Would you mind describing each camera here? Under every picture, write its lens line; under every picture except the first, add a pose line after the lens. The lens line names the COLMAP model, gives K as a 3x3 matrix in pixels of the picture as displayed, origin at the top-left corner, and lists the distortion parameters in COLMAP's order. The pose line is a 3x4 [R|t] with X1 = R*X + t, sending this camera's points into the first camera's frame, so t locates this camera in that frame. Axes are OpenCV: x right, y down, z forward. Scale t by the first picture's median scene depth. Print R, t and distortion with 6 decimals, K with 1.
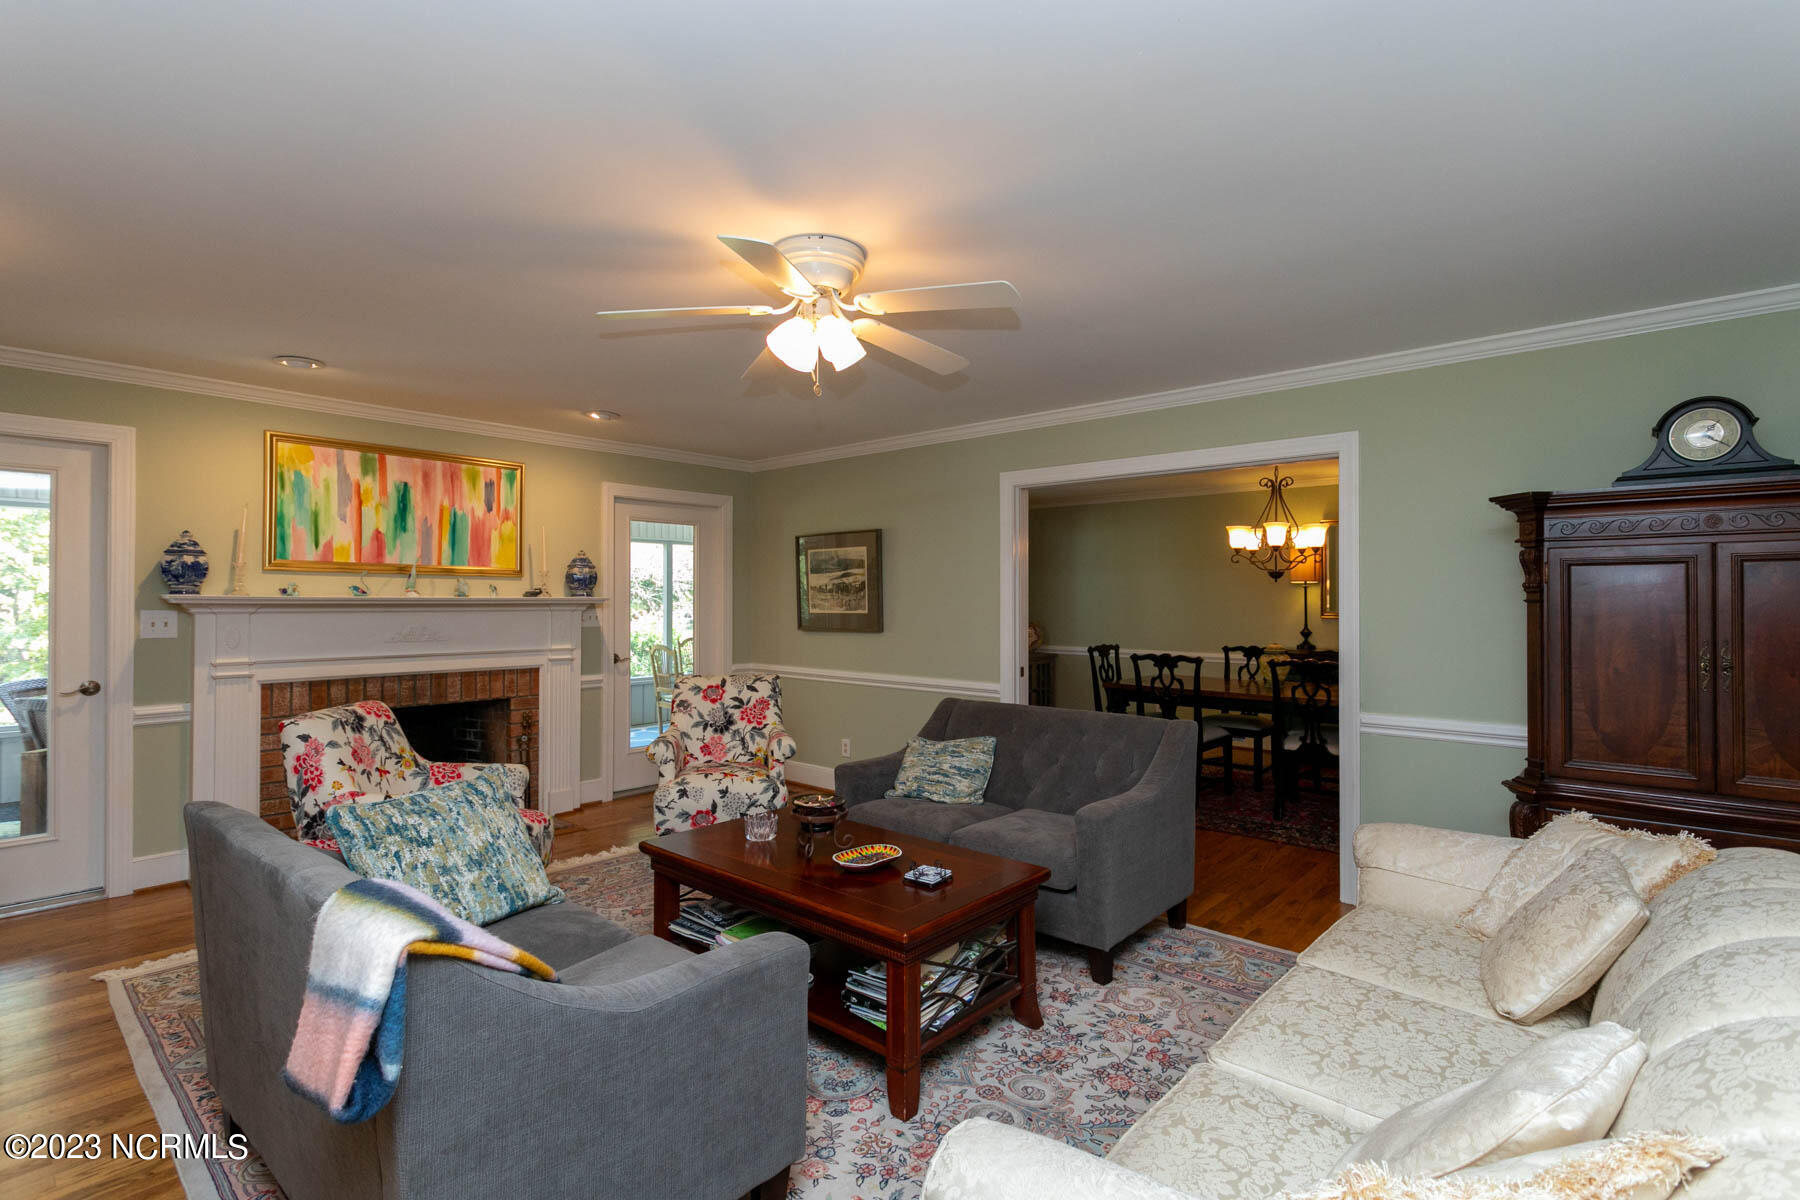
lens RADIAL K [[843.3, 0, 894.9], [0, 843.3, 589.1], [0, 0, 1]] dist [-0.000262, 0.000127]
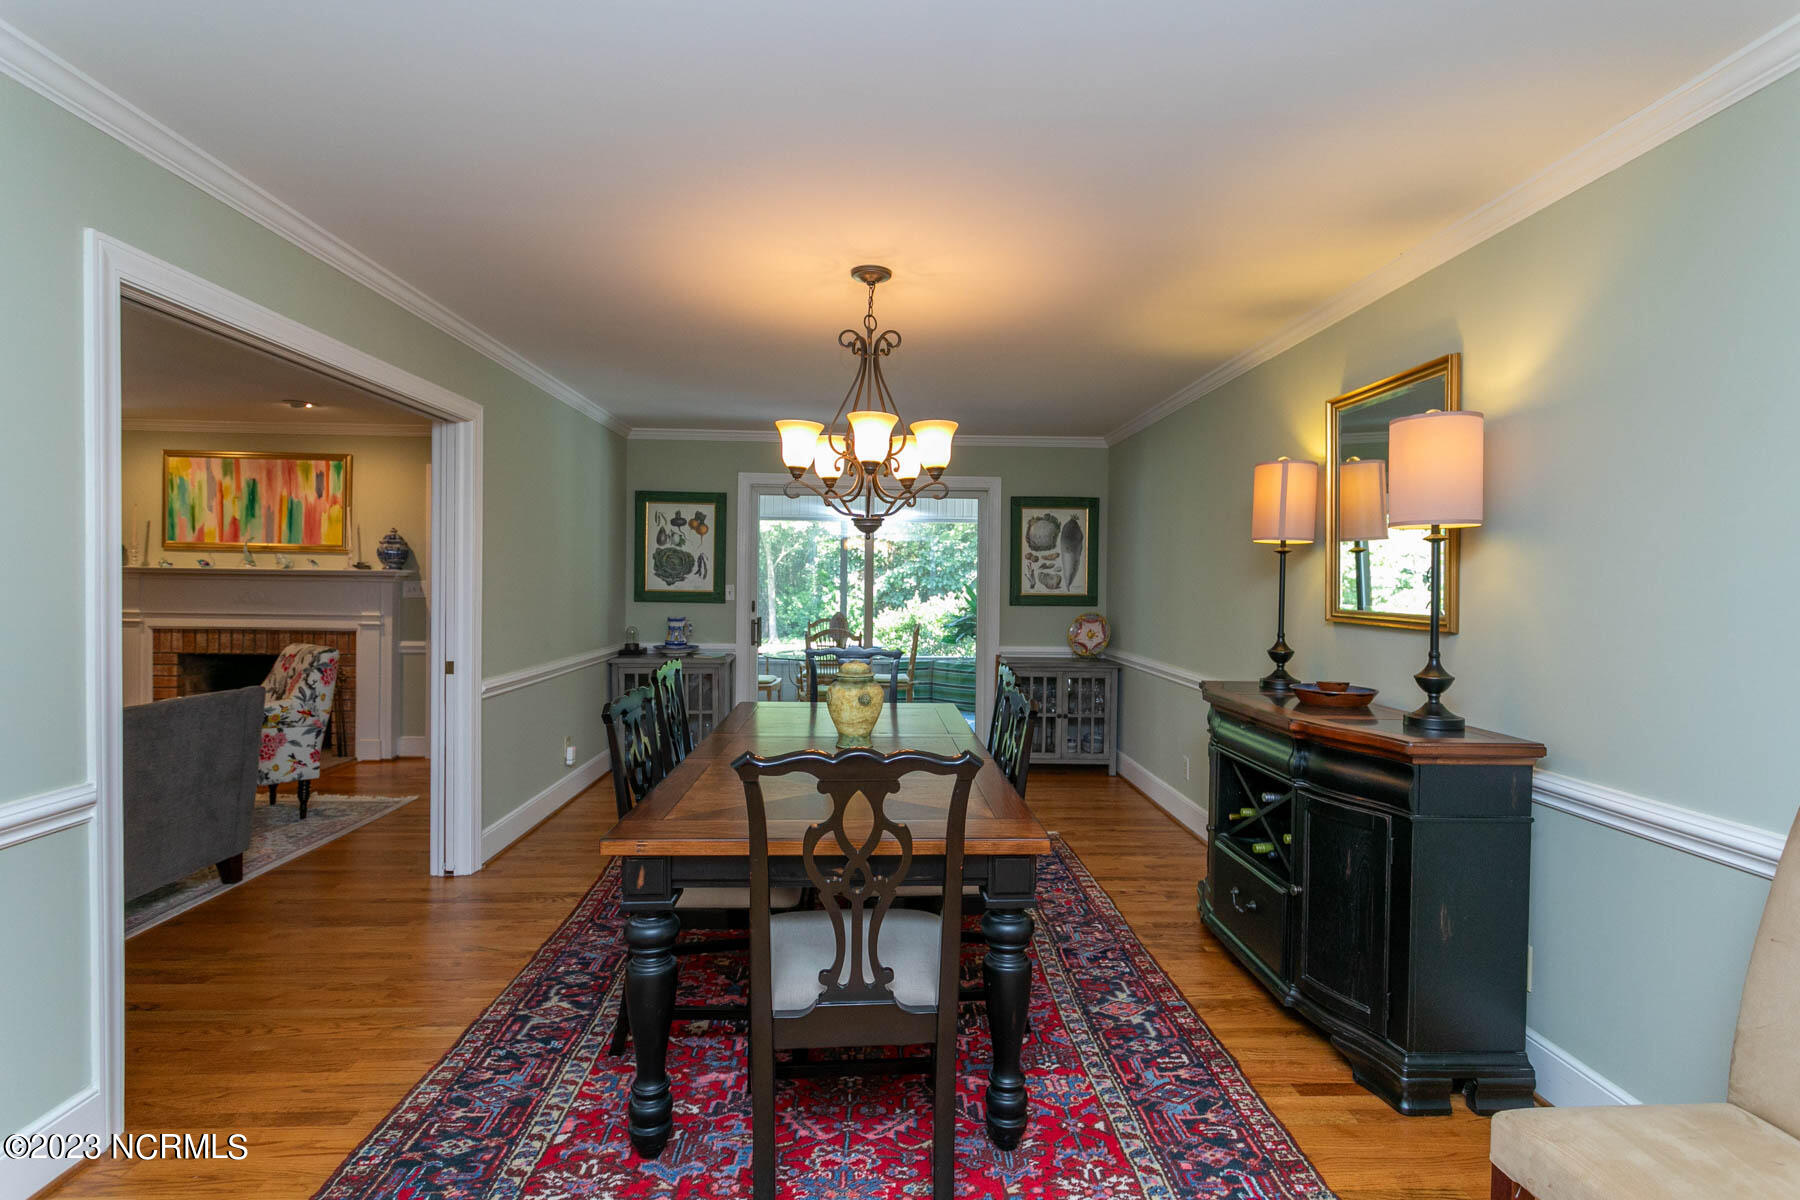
lens RADIAL K [[843.3, 0, 894.9], [0, 843.3, 589.1], [0, 0, 1]] dist [-0.000262, 0.000127]
pose [[0.688984, 0.013082, -0.724659, 1.020161], [-0.003557, 0.999886, 0.014669, 0.018447], [0.724768, -0.007529, 0.688952, 0.823053]]
